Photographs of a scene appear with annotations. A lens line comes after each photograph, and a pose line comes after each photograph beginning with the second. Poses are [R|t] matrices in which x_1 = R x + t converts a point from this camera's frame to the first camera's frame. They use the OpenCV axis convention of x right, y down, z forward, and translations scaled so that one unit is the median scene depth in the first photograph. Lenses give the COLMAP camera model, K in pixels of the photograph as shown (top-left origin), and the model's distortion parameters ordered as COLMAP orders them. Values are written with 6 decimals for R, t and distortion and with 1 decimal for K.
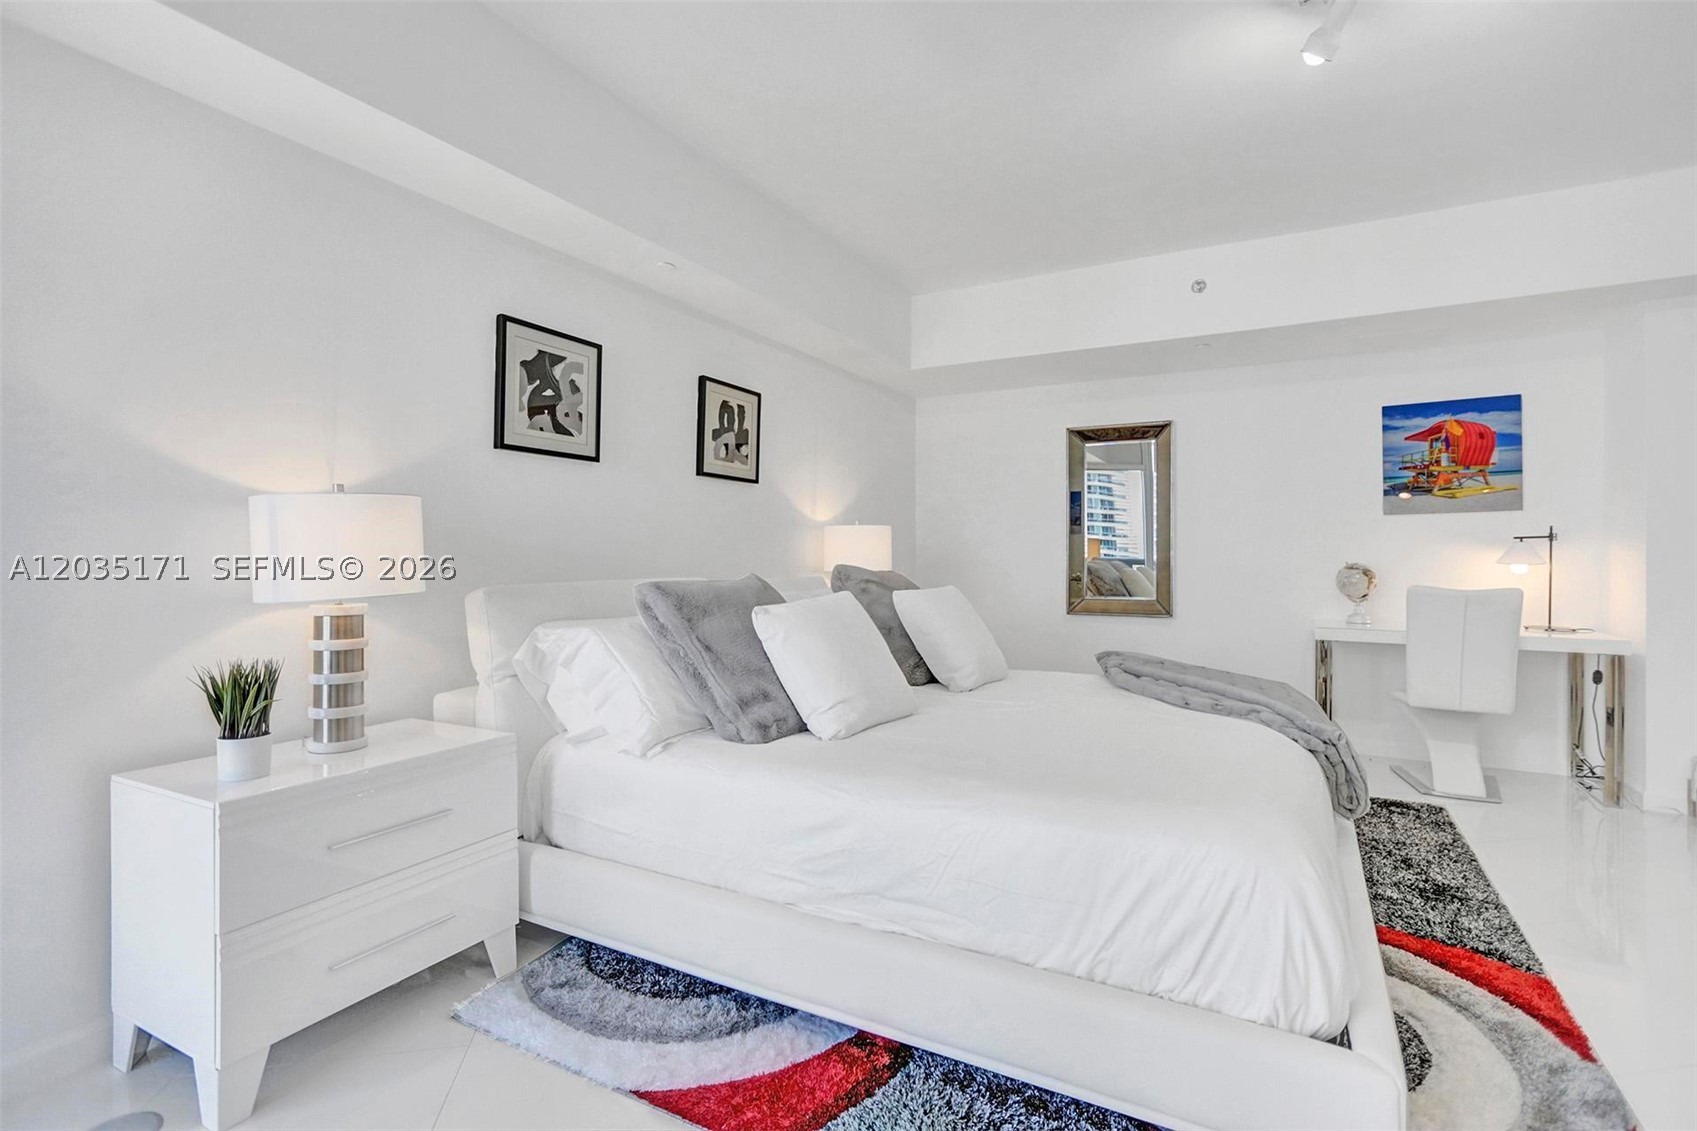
lens RADIAL K [[811.8, 0, 830.4], [0, 811.8, 556.1], [0, 0, 1]] dist [-0.035622, 0.024183]
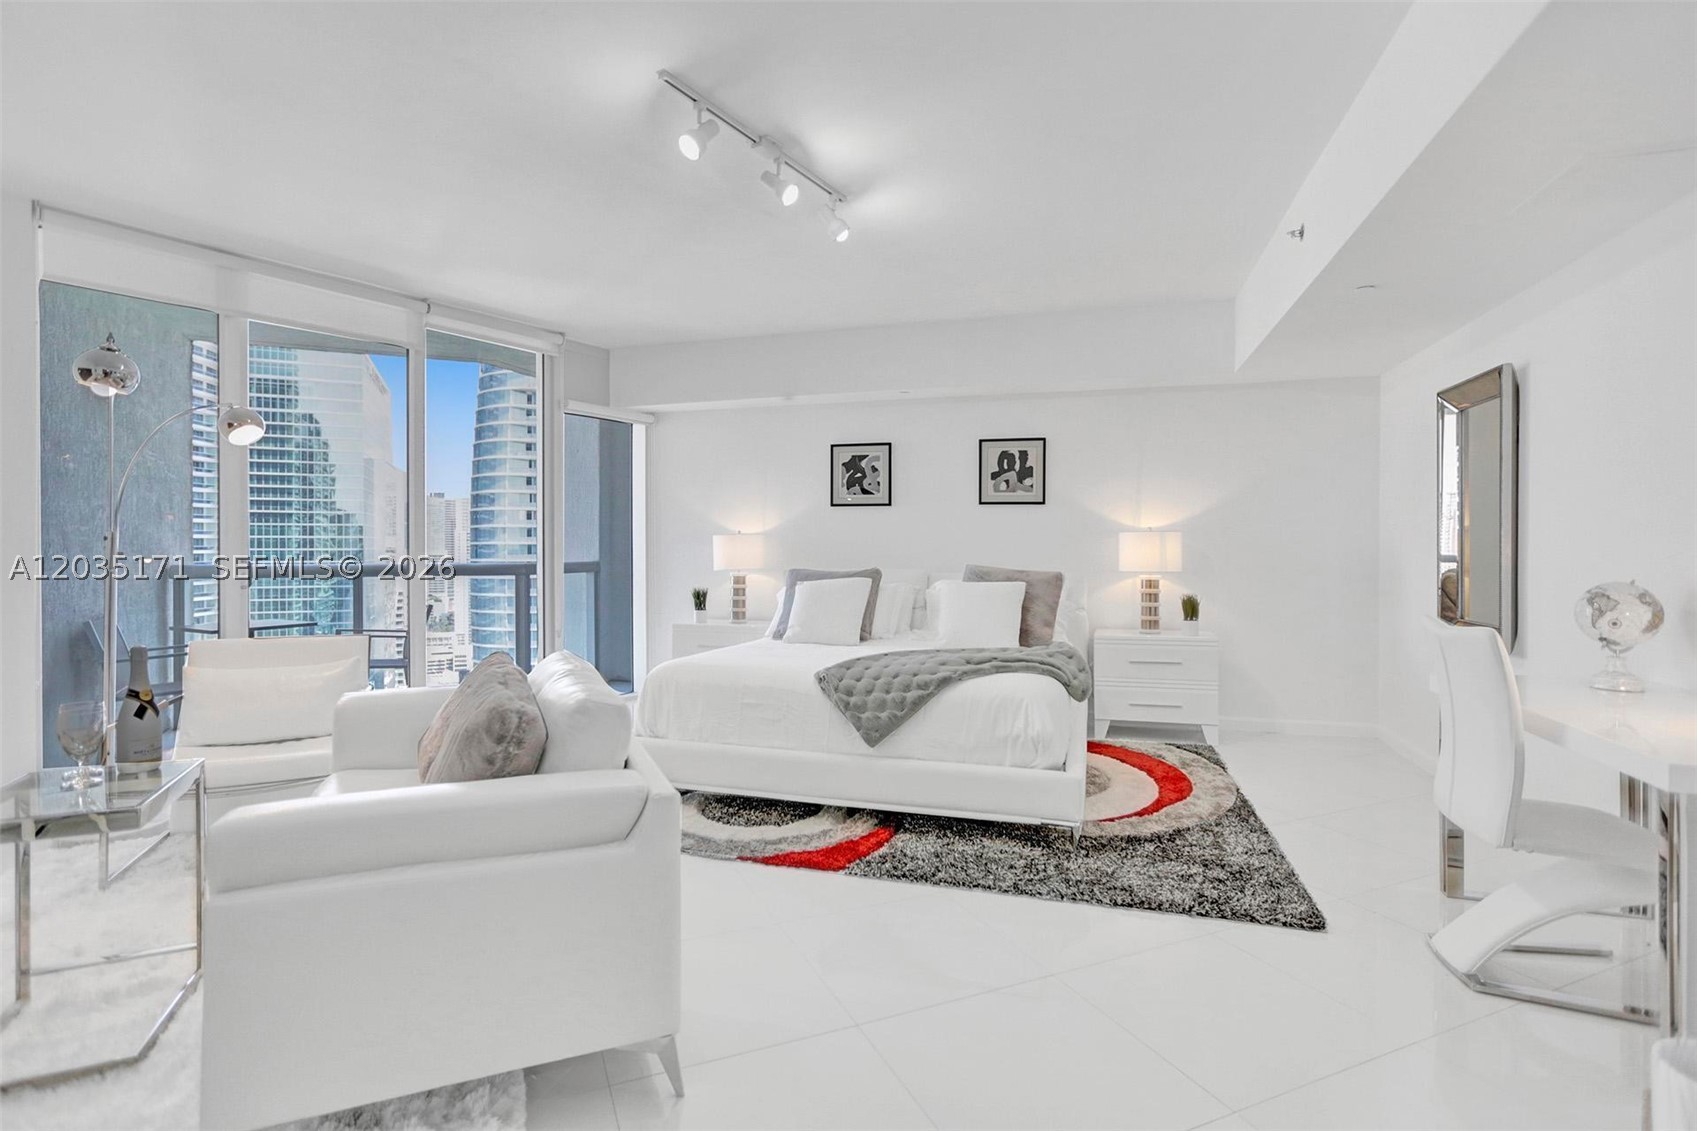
lens RADIAL K [[820.7, 0, 848.5], [0, 820.7, 565.5], [0, 0, 1]] dist [-0.036951, 0.020247]
pose [[0.214993, 0.022410, -0.976358, 1.649027], [-0.004787, 0.999749, 0.021893, -0.021114], [0.976604, -0.000033, 0.215047, 0.533111]]
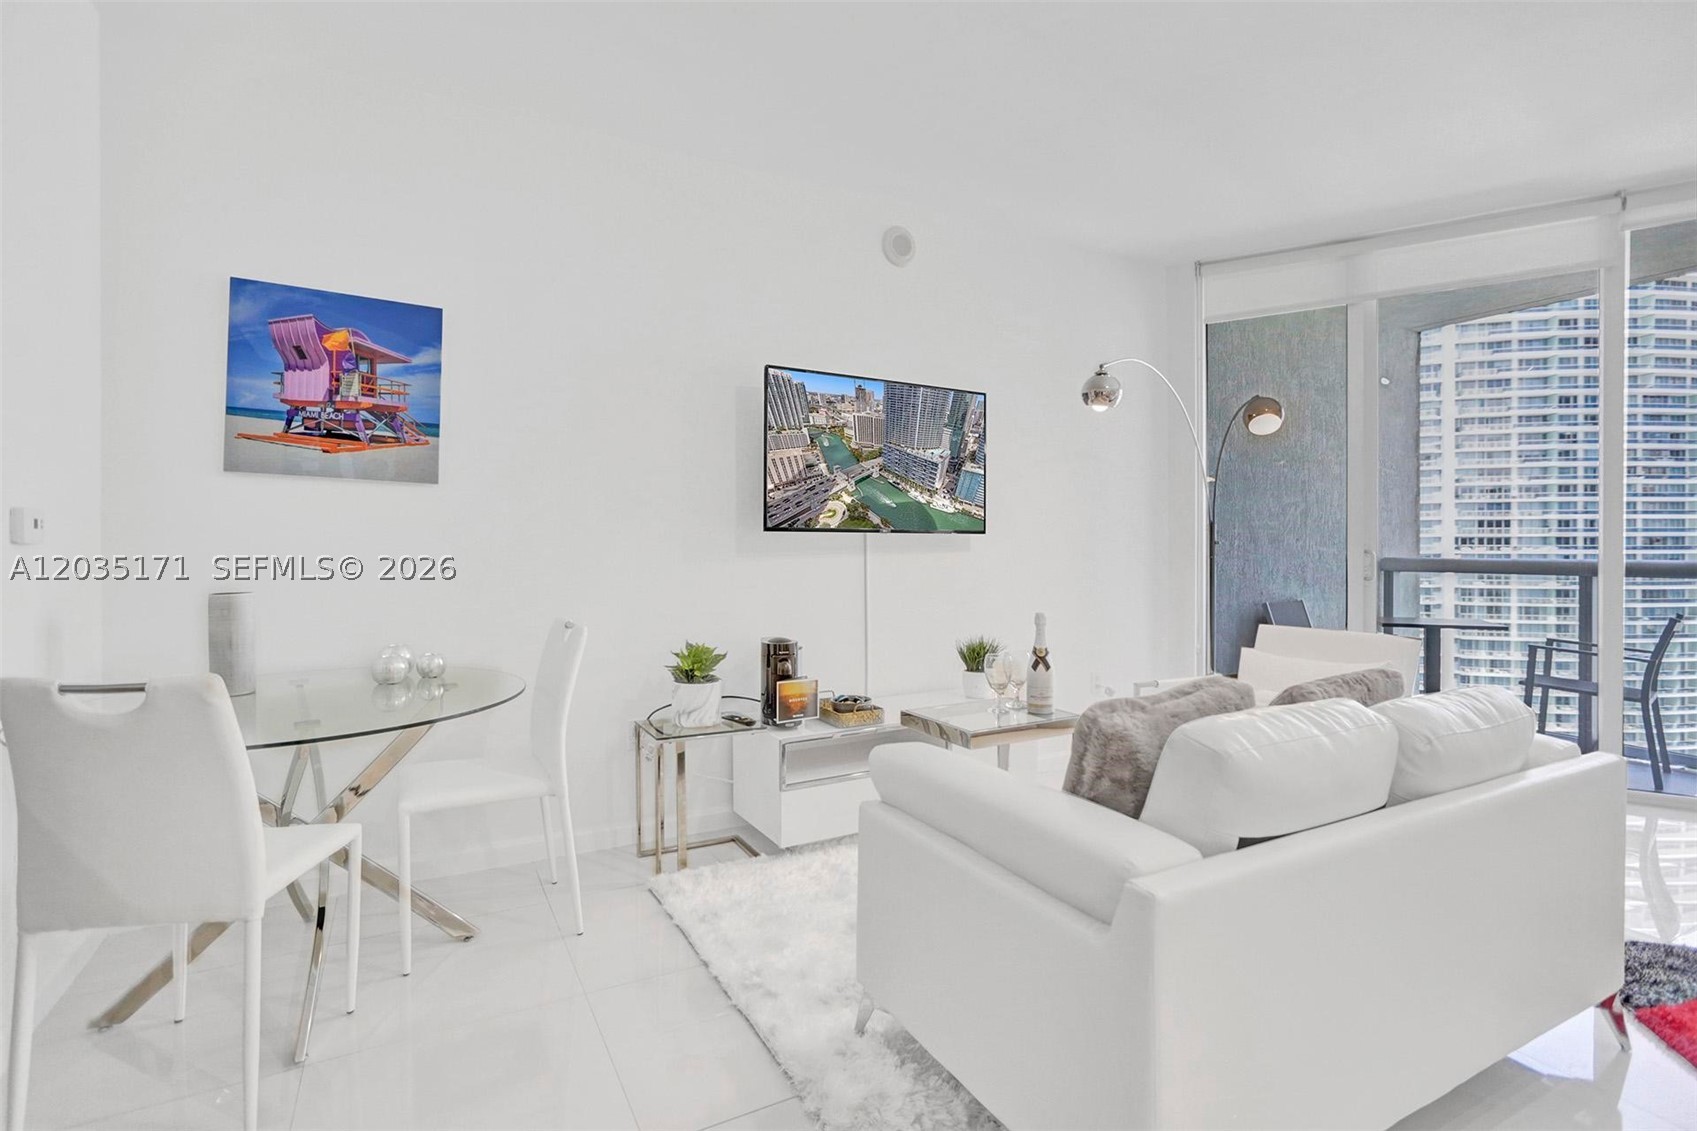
lens RADIAL K [[811.8, 0, 830.4], [0, 811.8, 556.1], [0, 0, 1]] dist [-0.035622, 0.024183]
pose [[-0.958205, 0.004439, -0.286049, 1.288547], [0.000100, 0.999885, 0.015179, -0.005656], [0.286083, 0.014516, -0.958095, 0.861043]]
